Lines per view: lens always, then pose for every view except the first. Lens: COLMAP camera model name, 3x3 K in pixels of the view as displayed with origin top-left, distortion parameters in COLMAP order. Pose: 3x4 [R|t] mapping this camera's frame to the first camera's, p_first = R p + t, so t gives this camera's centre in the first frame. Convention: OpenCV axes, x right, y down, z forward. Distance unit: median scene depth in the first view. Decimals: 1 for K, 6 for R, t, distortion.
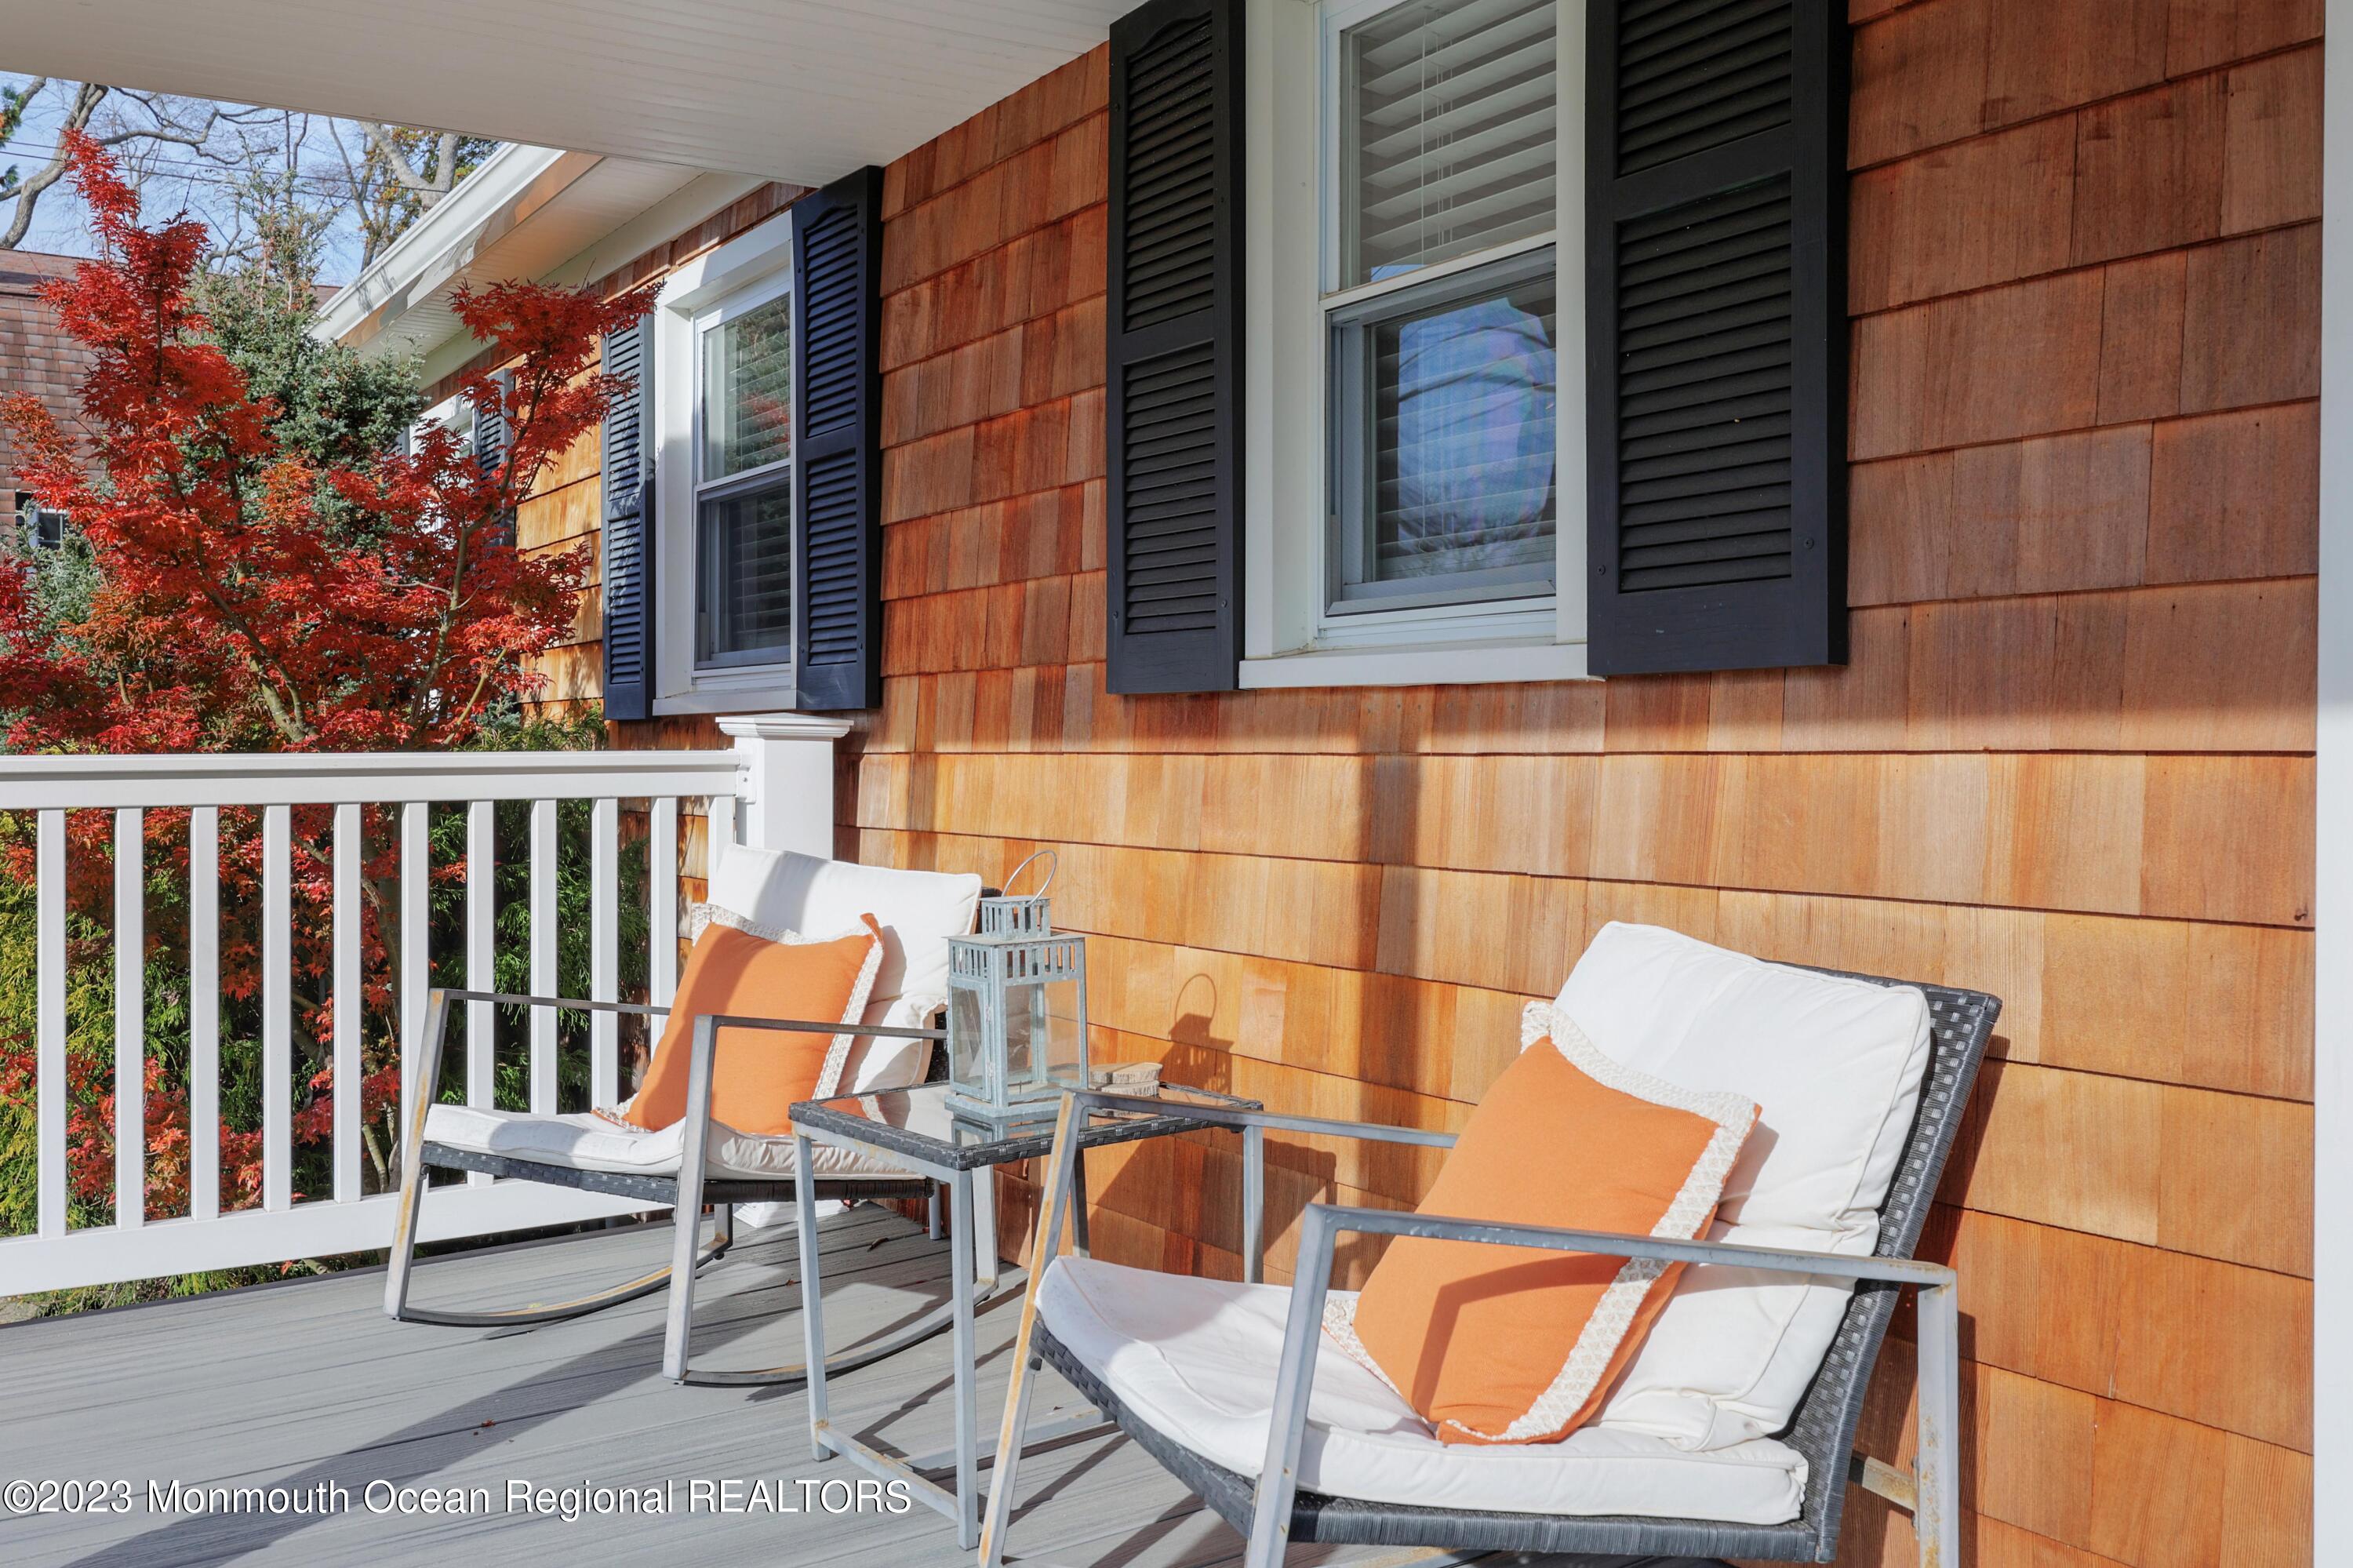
lens RADIAL K [[2040.2, 0, 1176.5], [0, 2040.2, 784.0], [0, 0, 1]] dist [-0.000832, -0.000051]
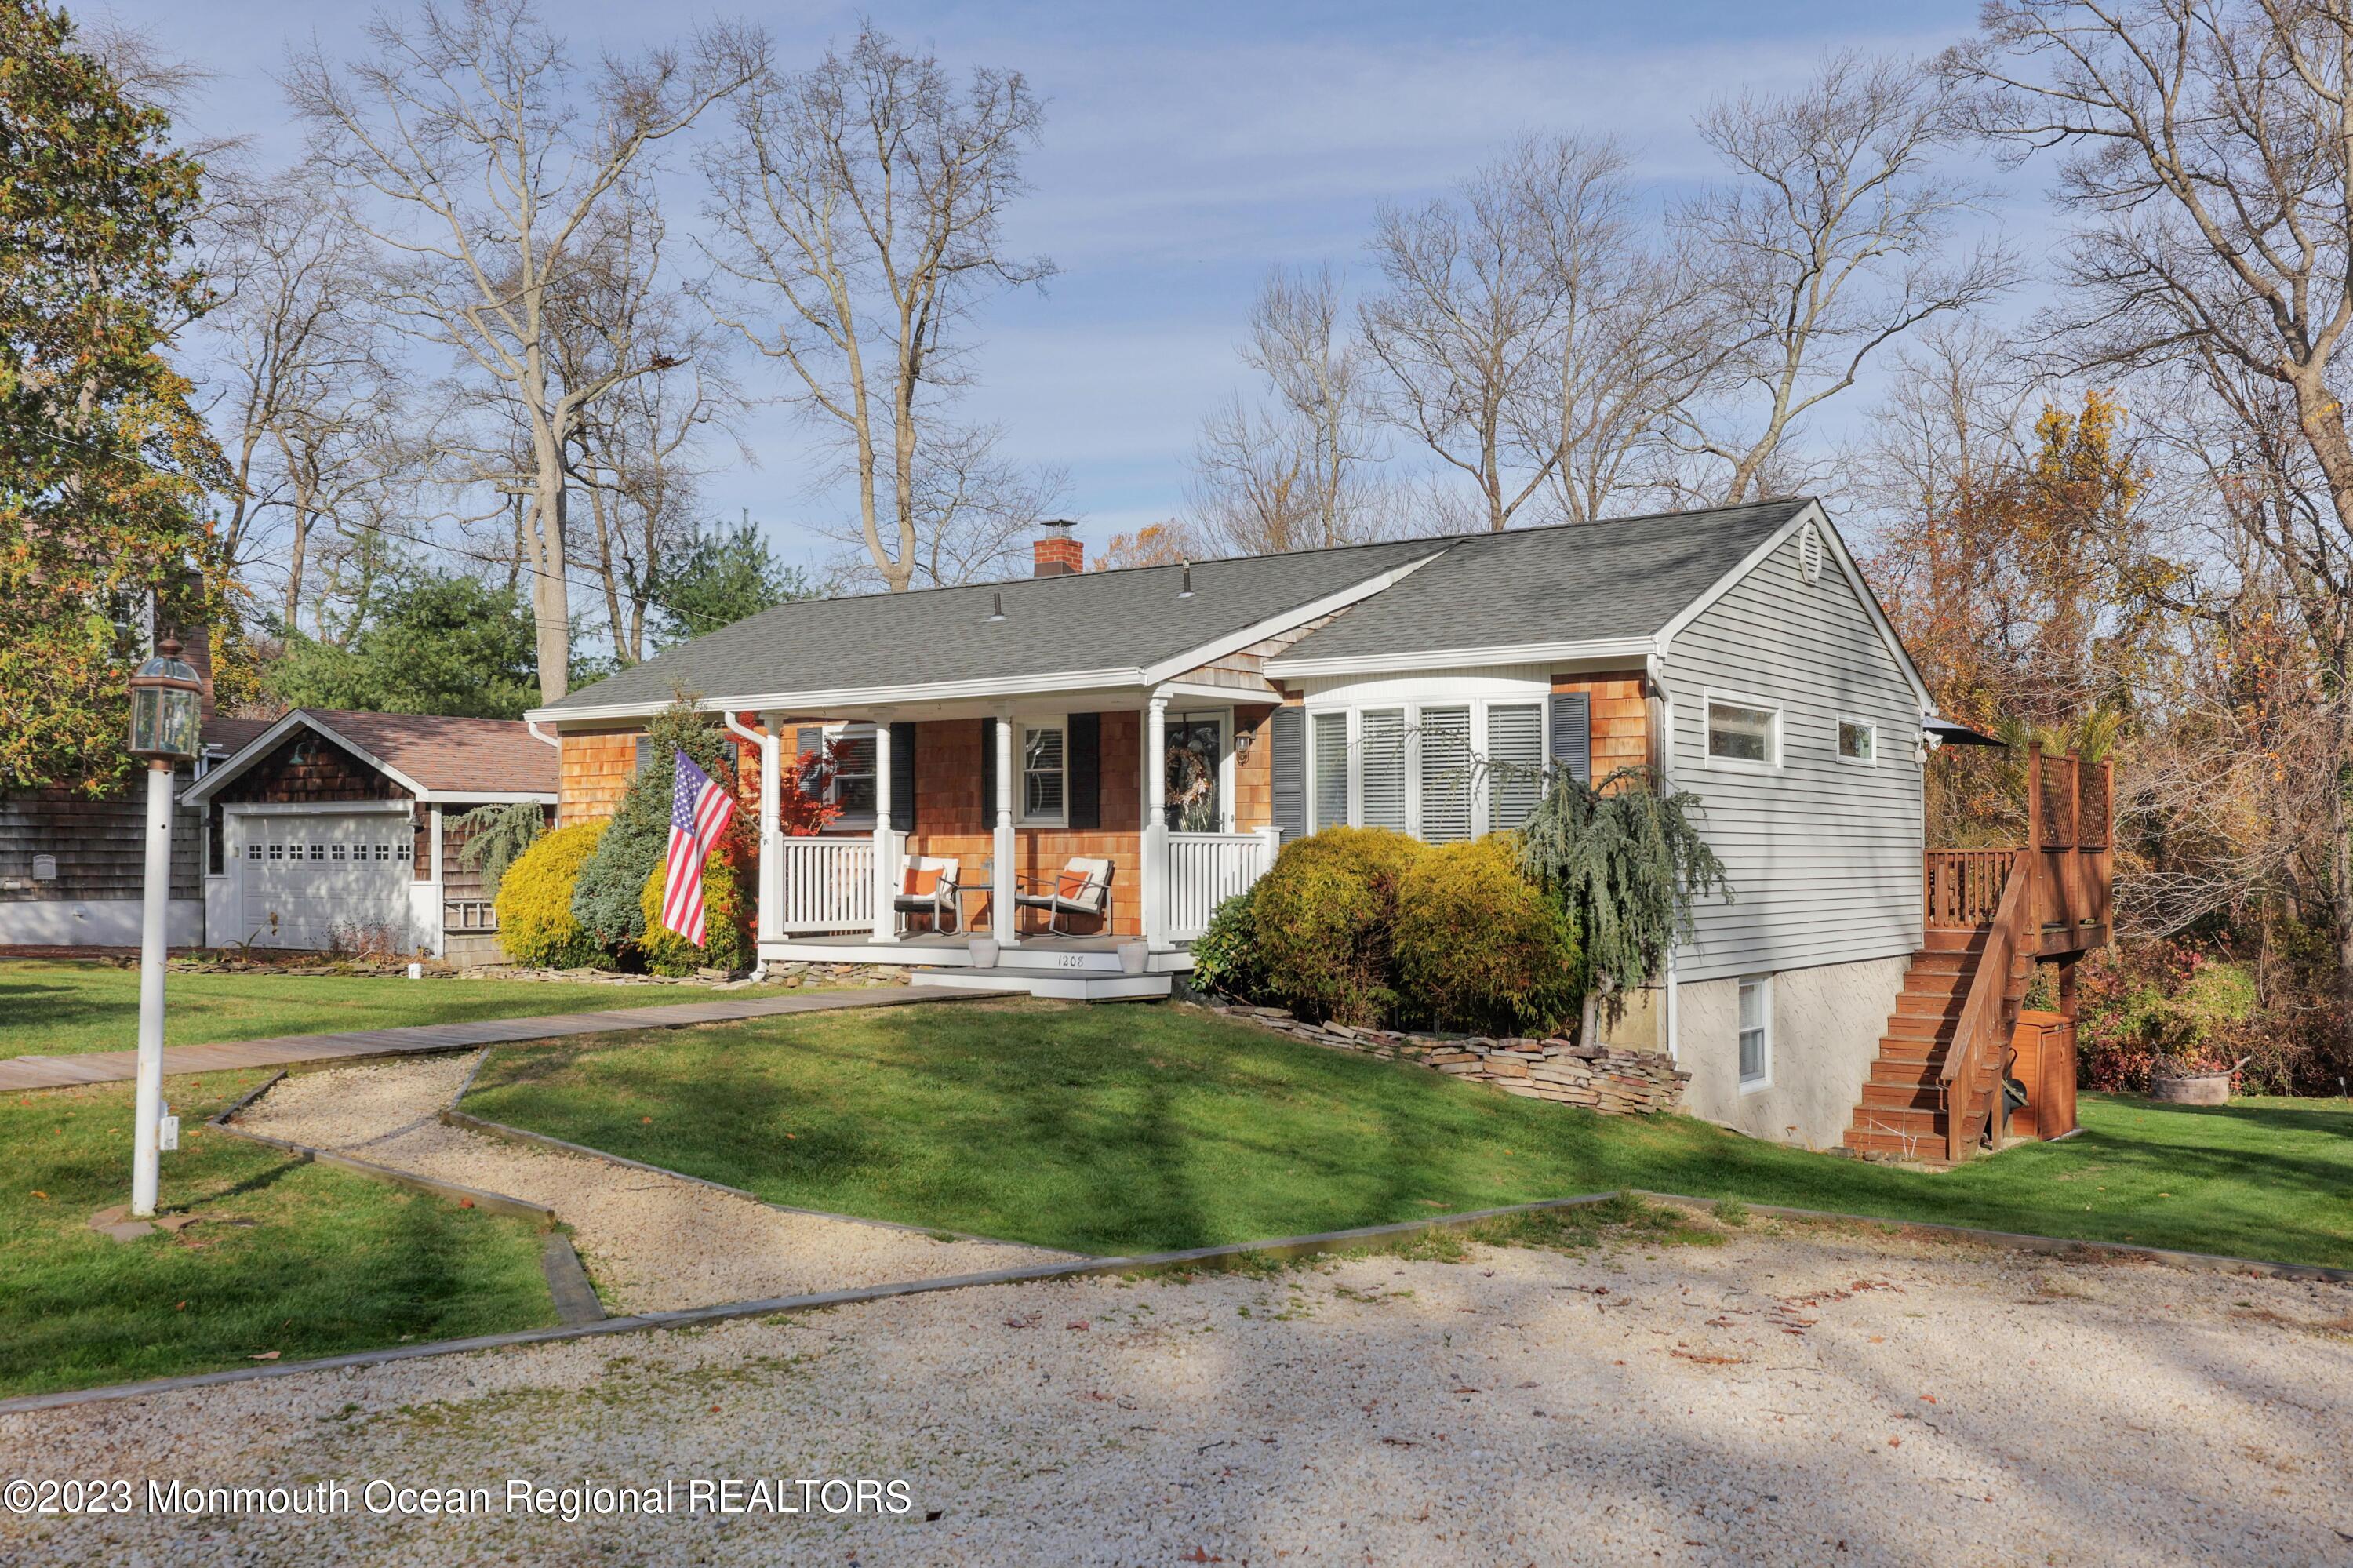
lens RADIAL K [[2040.2, 0, 1176.5], [0, 2040.2, 784.0], [0, 0, 1]] dist [-0.000832, -0.000051]
pose [[0.931751, -0.008128, 0.363007, -2.454363], [0.020313, 0.999351, -0.029761, 0.027352], [-0.362529, 0.035103, 0.931311, -7.041607]]
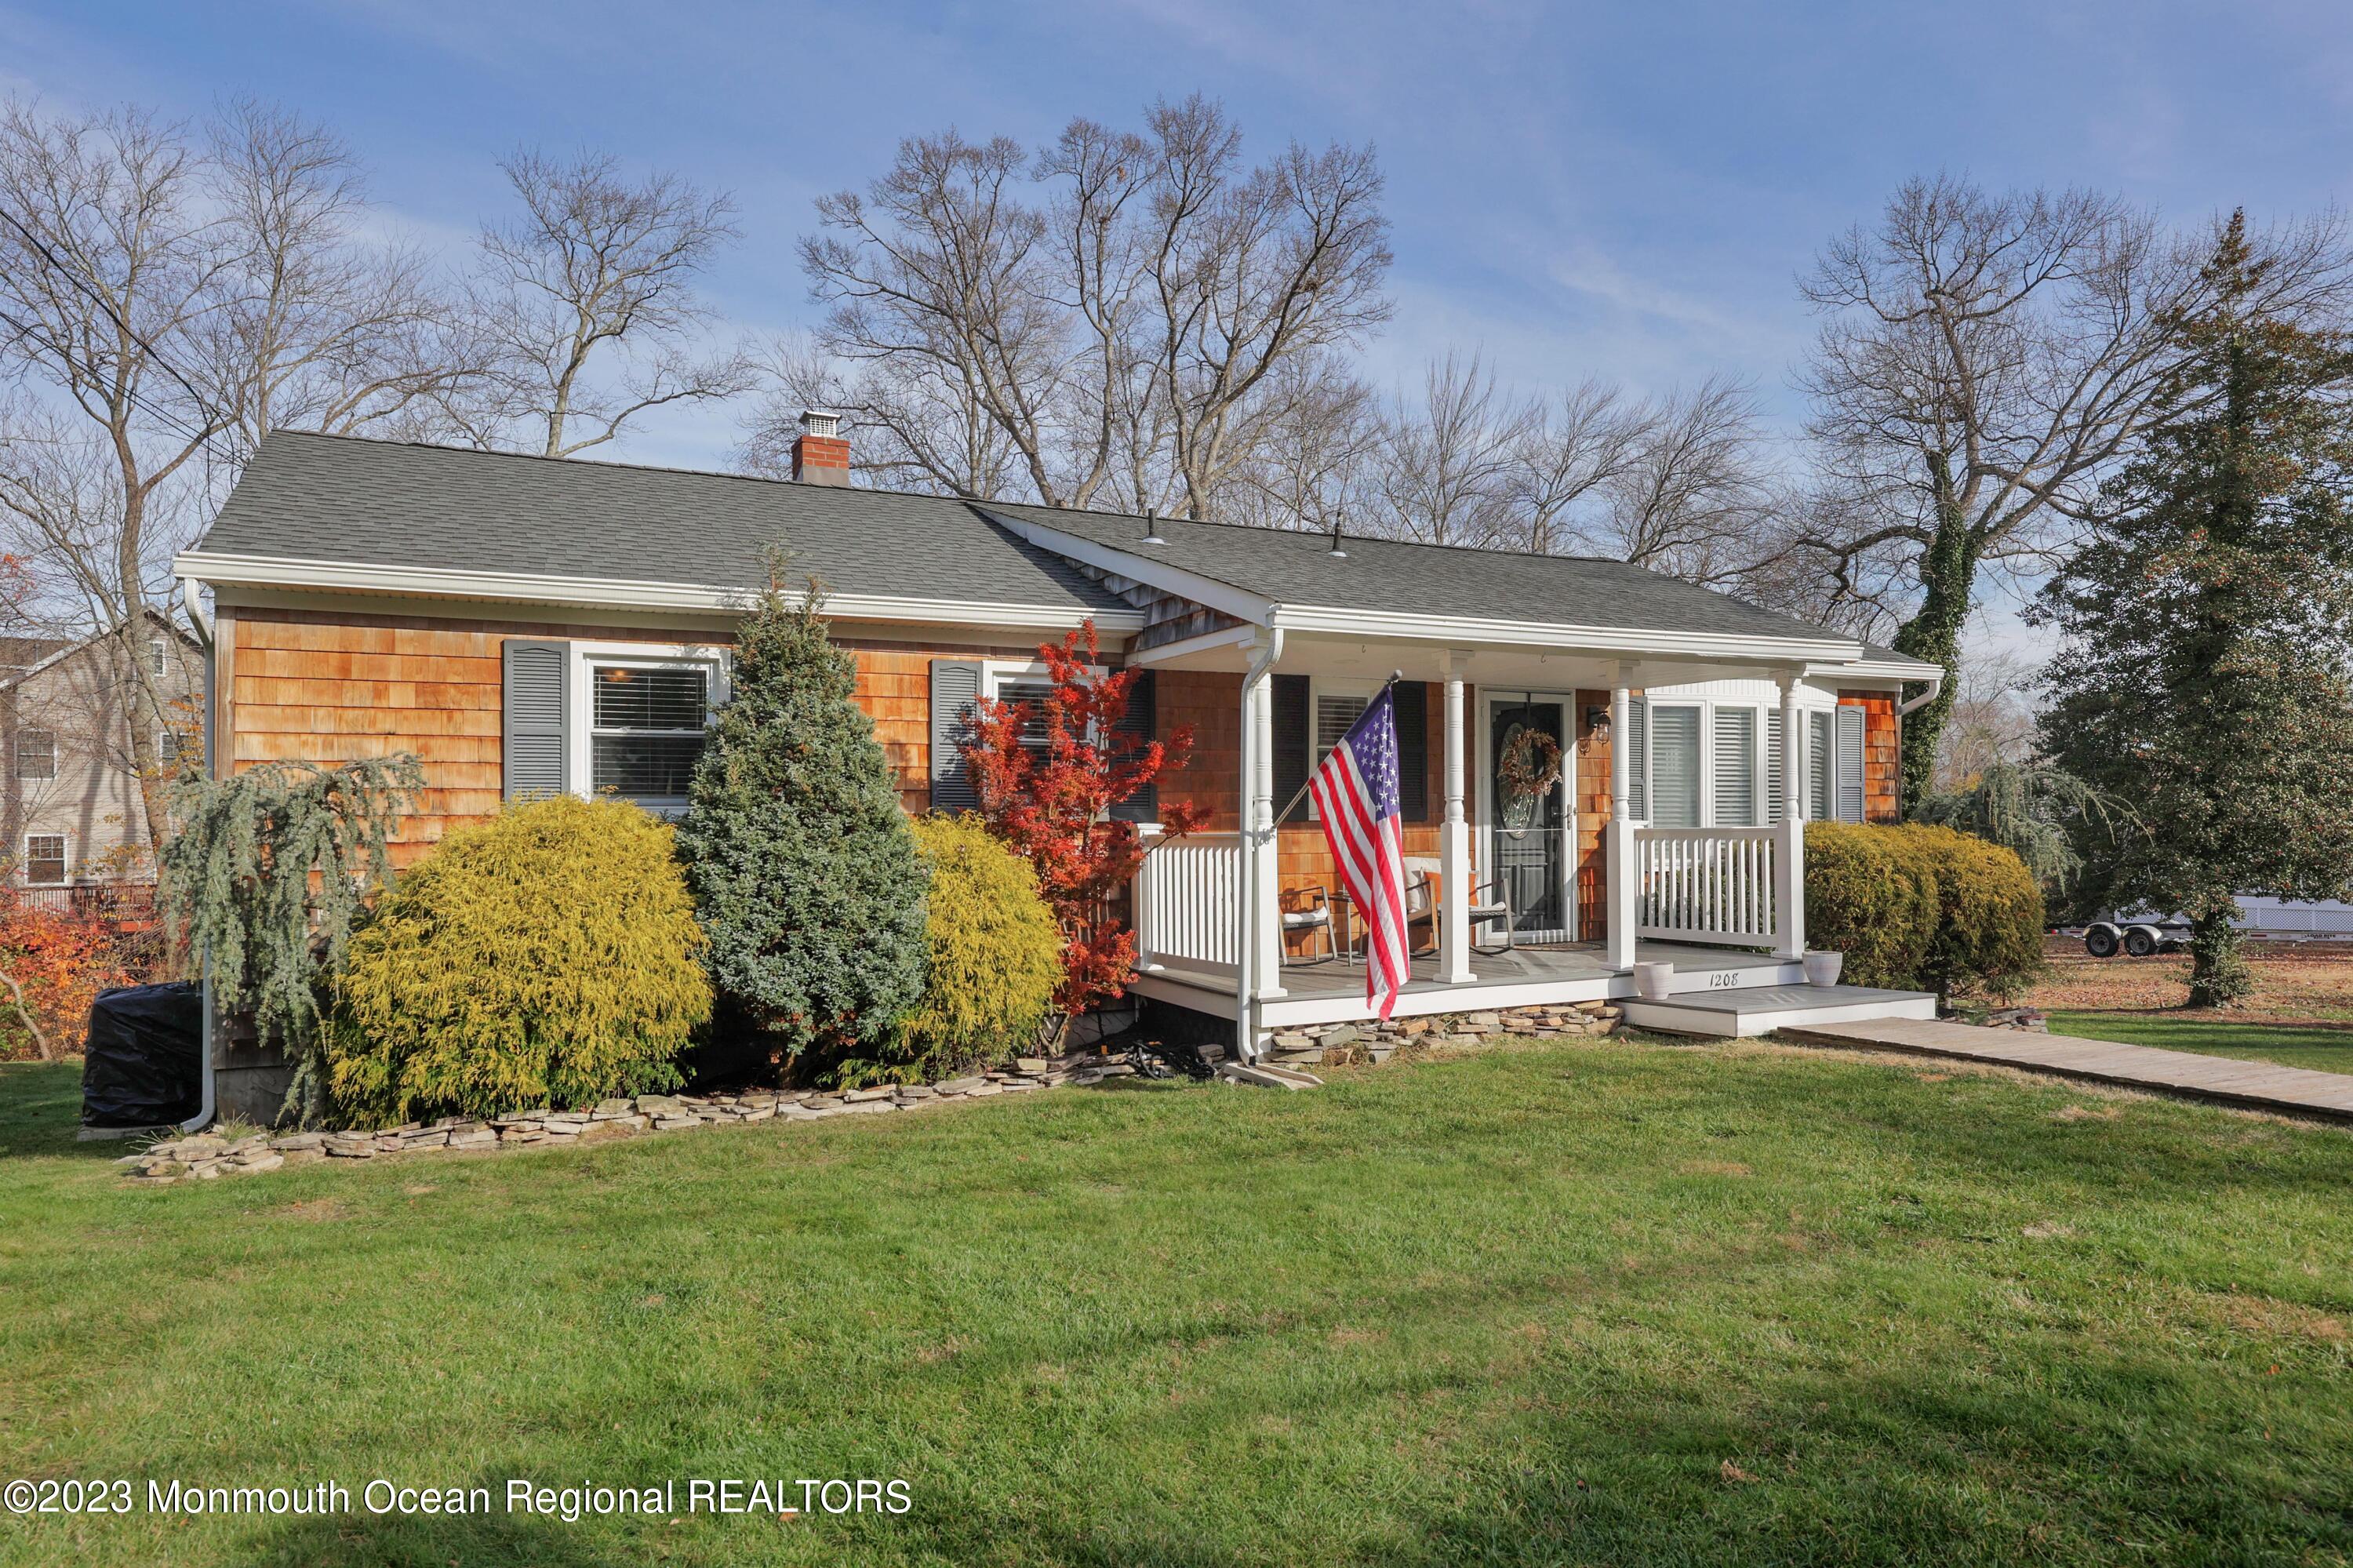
lens RADIAL K [[1532.1, 0, 1190.1], [0, 1532.1, 825.5], [0, 0, 1]] dist [0.001849, 0.001199]
pose [[0.092864, -0.003939, 0.995671, -4.997149], [0.020704, 0.999784, 0.002024, -0.063099], [-0.995464, 0.020427, 0.092925, 1.252481]]
